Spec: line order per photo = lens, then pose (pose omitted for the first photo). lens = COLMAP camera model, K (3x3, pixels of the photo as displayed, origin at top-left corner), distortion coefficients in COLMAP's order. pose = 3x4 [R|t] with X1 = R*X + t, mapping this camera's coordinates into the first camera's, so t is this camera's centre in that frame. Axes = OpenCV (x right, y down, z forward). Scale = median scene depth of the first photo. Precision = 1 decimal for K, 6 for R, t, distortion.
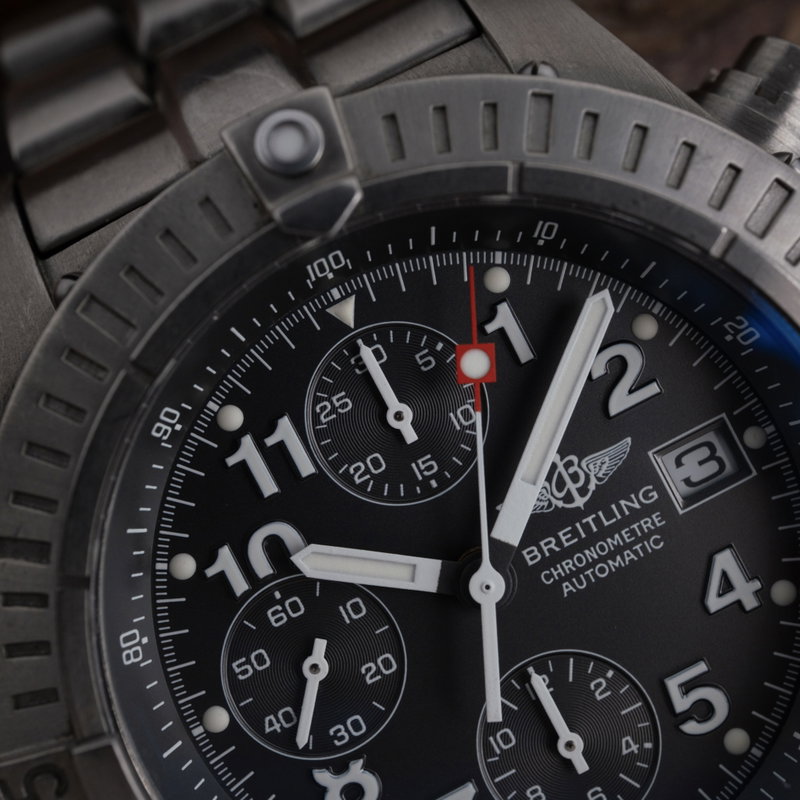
lens RADIAL K [[1399.5, 0, 400.0], [0, 1399.5, 400.0], [0, 0, 1]] dist [0.153577, 0.147694]
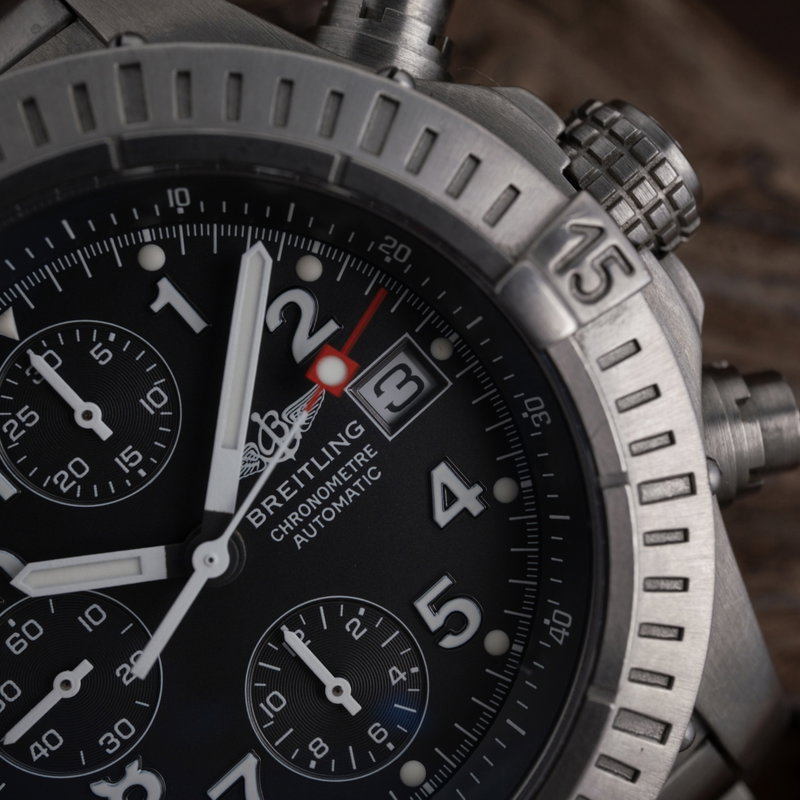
lens RADIAL K [[1399.5, 0, 400.0], [0, 1399.5, 400.0], [0, 0, 1]] dist [0.153577, 0.147694]
pose [[0.968774, -0.246370, 0.027918, 0.185936], [0.246092, 0.969159, 0.013014, 0.041784], [-0.030263, -0.005737, 0.999526, -0.000188]]
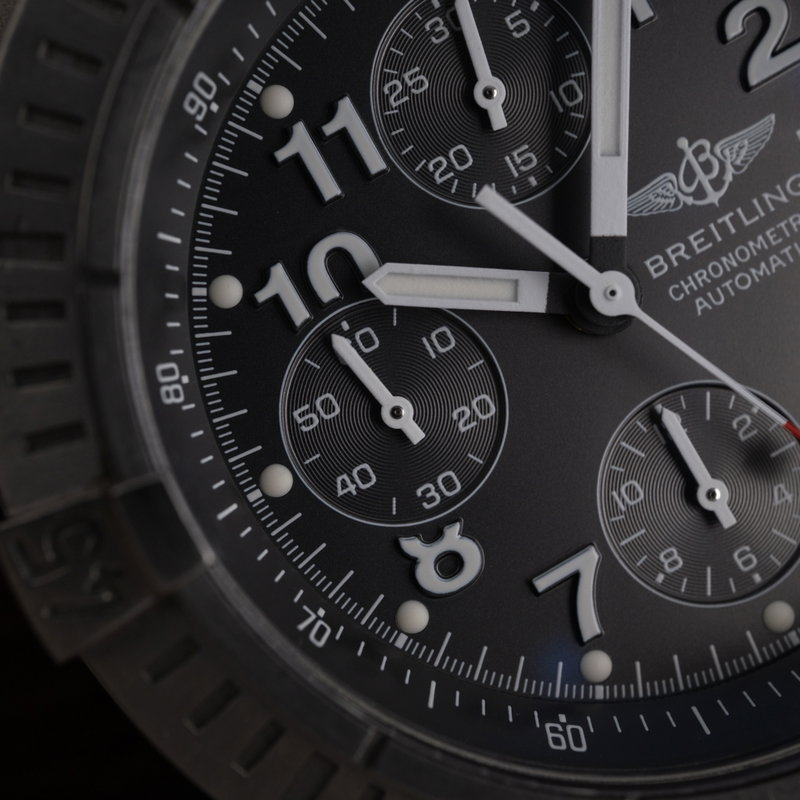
lens RADIAL K [[1387.2, 0, 400.0], [0, 1387.2, 400.0], [0, 0, 1]] dist [0.170377, 0.104331]
pose [[0.997214, -0.040142, 0.062877, -0.107554], [0.040906, 0.999103, -0.010913, 0.190999], [-0.062382, 0.013455, 0.997962, 0.207474]]
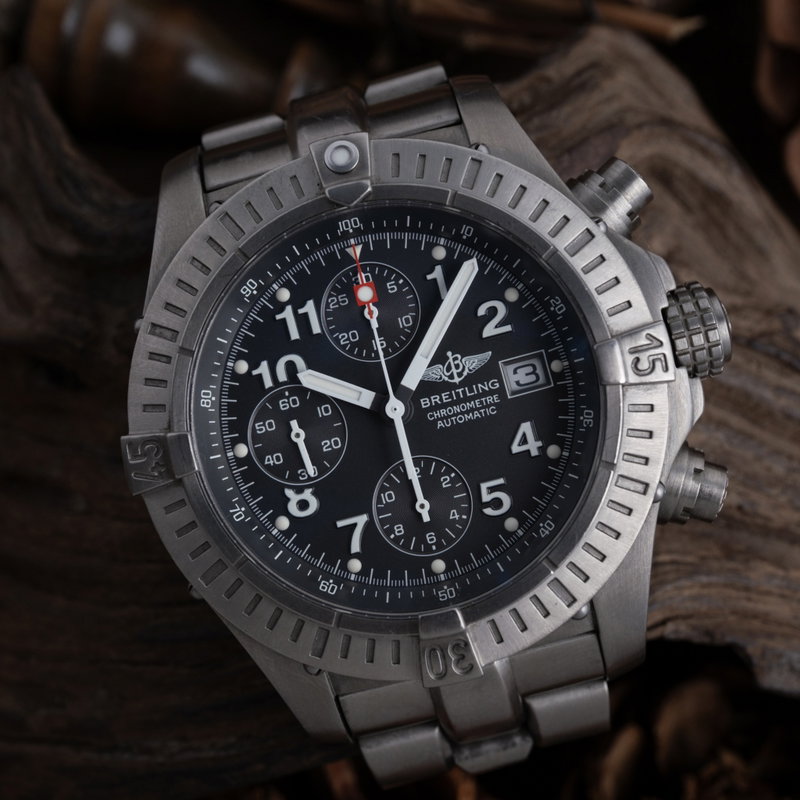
lens RADIAL K [[1399.5, 0, 400.0], [0, 1399.5, 400.0], [0, 0, 1]] dist [0.153577, 0.147694]
pose [[0.973549, 0.215646, -0.075498, 0.200190], [-0.218778, 0.975114, -0.035910, 0.180839], [0.065875, 0.051477, 0.996499, -0.835581]]
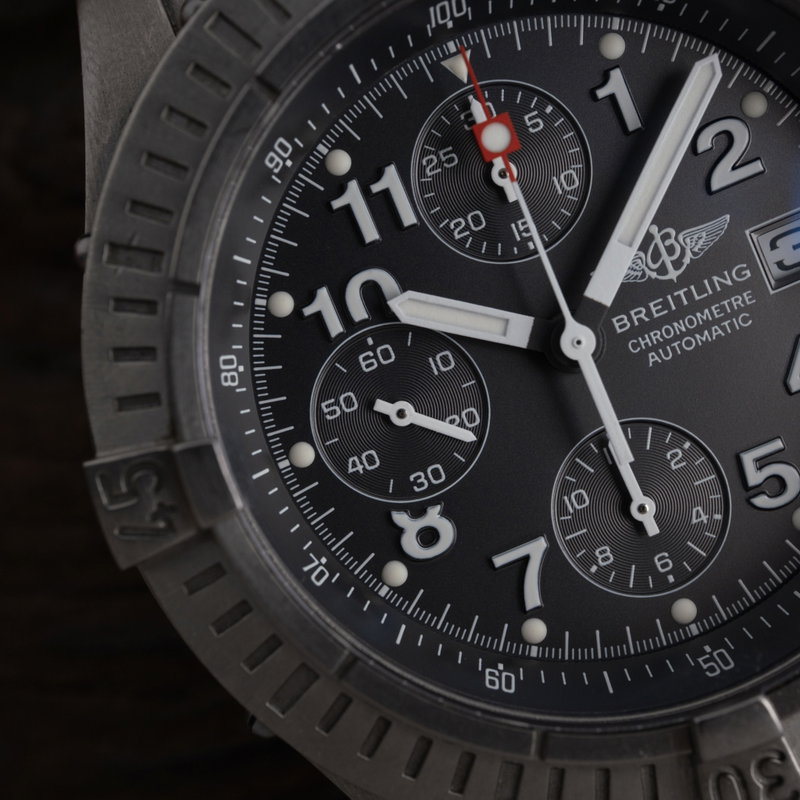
lens RADIAL K [[1399.5, 0, 400.0], [0, 1399.5, 400.0], [0, 0, 1]] dist [0.153577, 0.147694]
pose [[0.996671, 0.081523, 0.000594, -0.062517], [-0.081525, 0.996664, 0.003719, 0.175875], [-0.000289, -0.003755, 0.999993, -0.021308]]
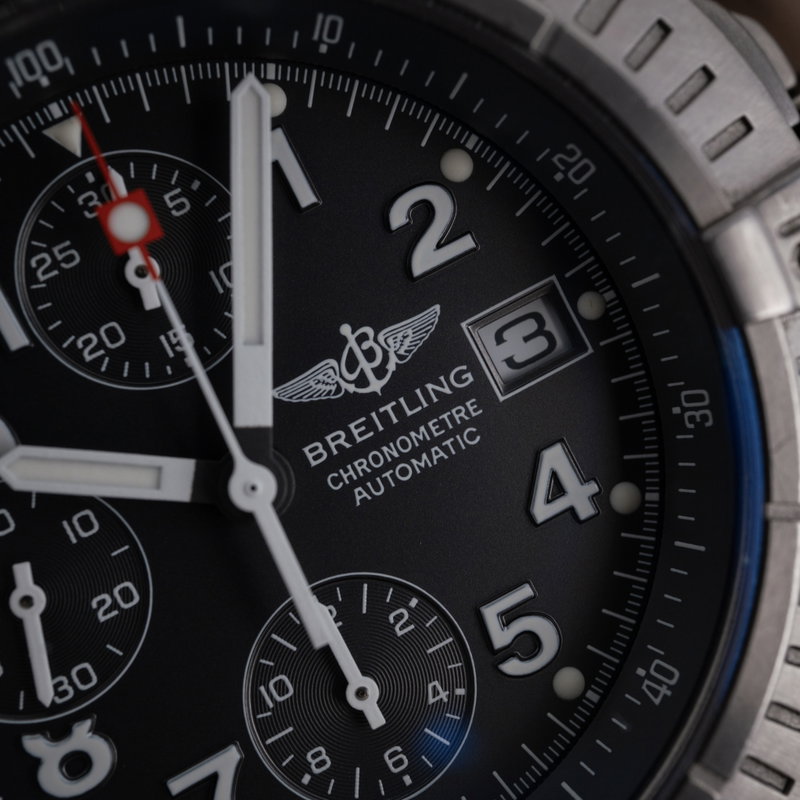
lens RADIAL K [[1387.2, 0, 400.0], [0, 1387.2, 400.0], [0, 0, 1]] dist [0.170377, 0.104331]
pose [[0.996440, 0.000428, 0.084302, 0.075679], [0.001944, 0.999605, -0.028051, 0.102858], [-0.084281, 0.028115, 0.996045, 0.220313]]
